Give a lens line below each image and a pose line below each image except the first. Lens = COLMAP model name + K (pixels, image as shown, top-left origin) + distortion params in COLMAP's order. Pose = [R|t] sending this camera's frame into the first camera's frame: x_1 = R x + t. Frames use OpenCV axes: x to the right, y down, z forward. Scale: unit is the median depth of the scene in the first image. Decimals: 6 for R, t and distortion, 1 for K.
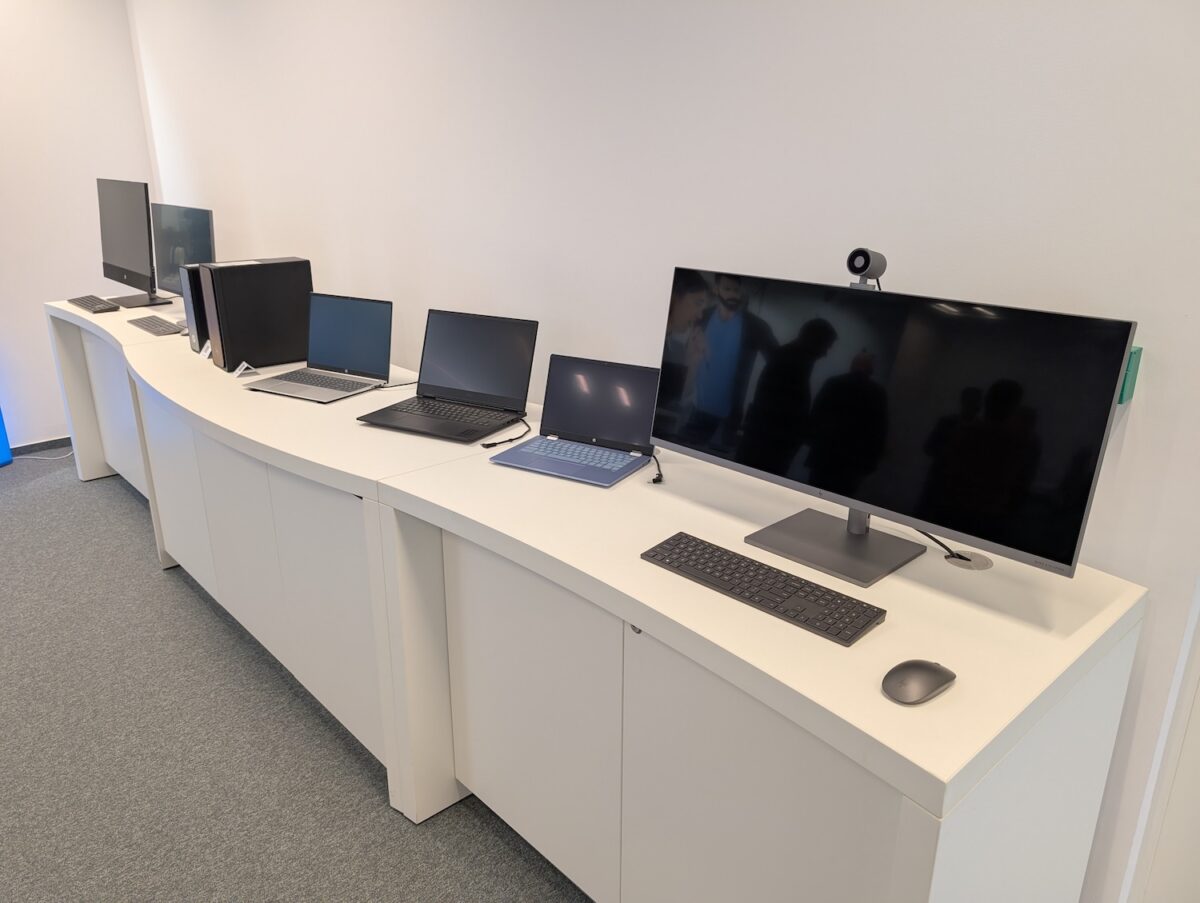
lens RADIAL K [[878.0, 0, 599.8], [0, 878.0, 453.7], [0, 0, 1]] dist [-0.002280, -0.003681]
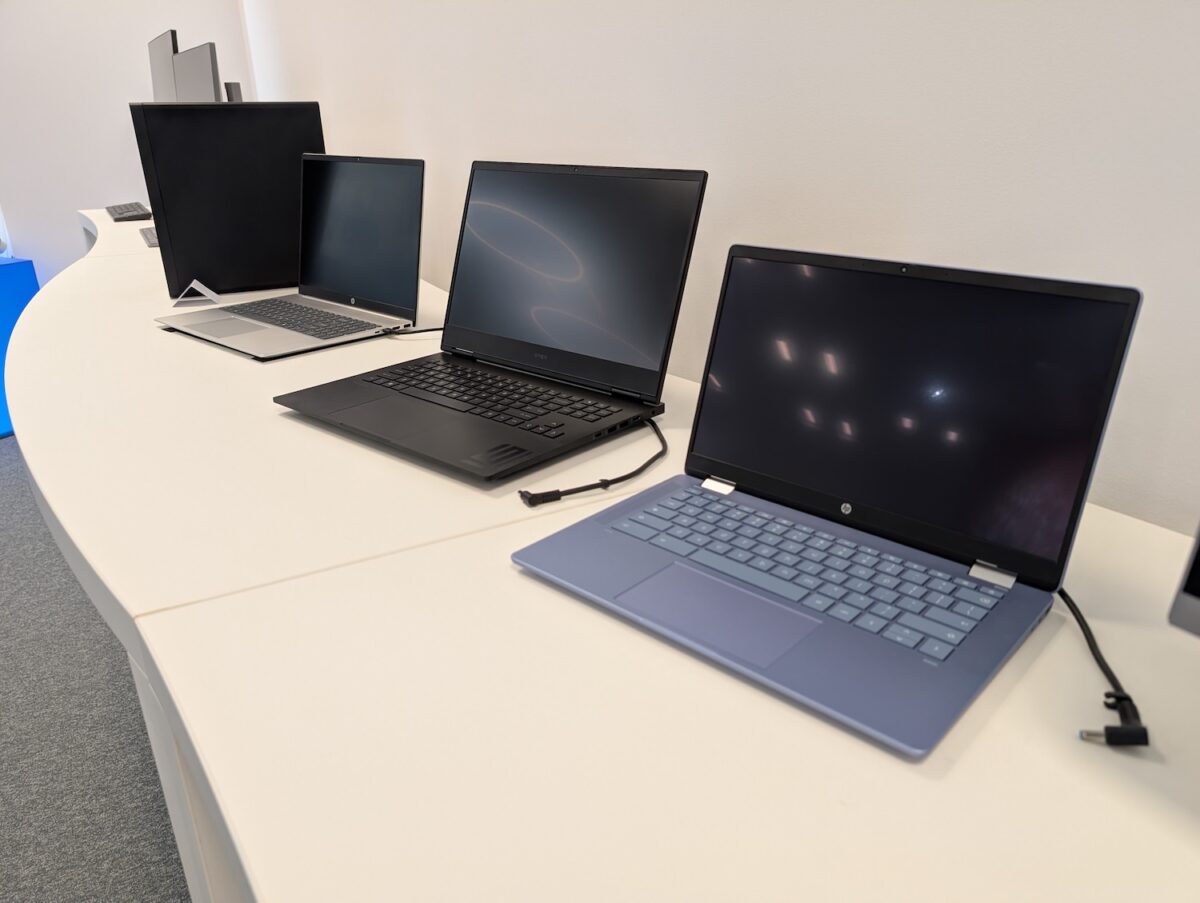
lens RADIAL K [[878.0, 0, 597.6], [0, 878.0, 455.3], [0, 0, 1]] dist [-0.002280, -0.003681]
pose [[0.972580, 0.064163, -0.223541, -0.022828], [-0.053940, 0.997213, 0.051545, -0.043723], [0.226225, -0.038074, 0.973331, 0.620766]]
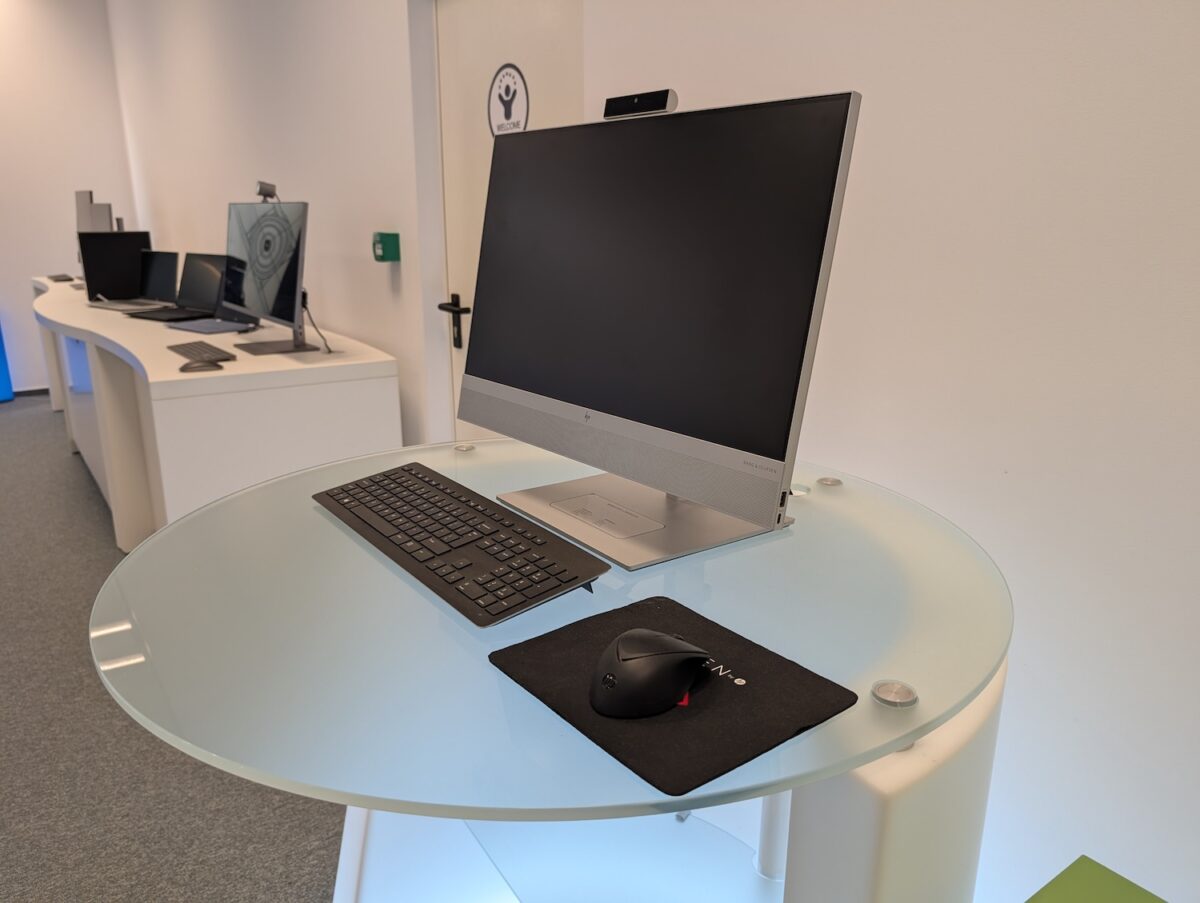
lens RADIAL K [[878.0, 0, 602.1], [0, 878.0, 452.8], [0, 0, 1]] dist [-0.002280, -0.003681]
pose [[0.991804, 0.026602, -0.124972, 0.821203], [-0.034258, 0.997639, -0.059515, 0.286493], [0.123094, 0.063308, 0.990374, -0.485697]]
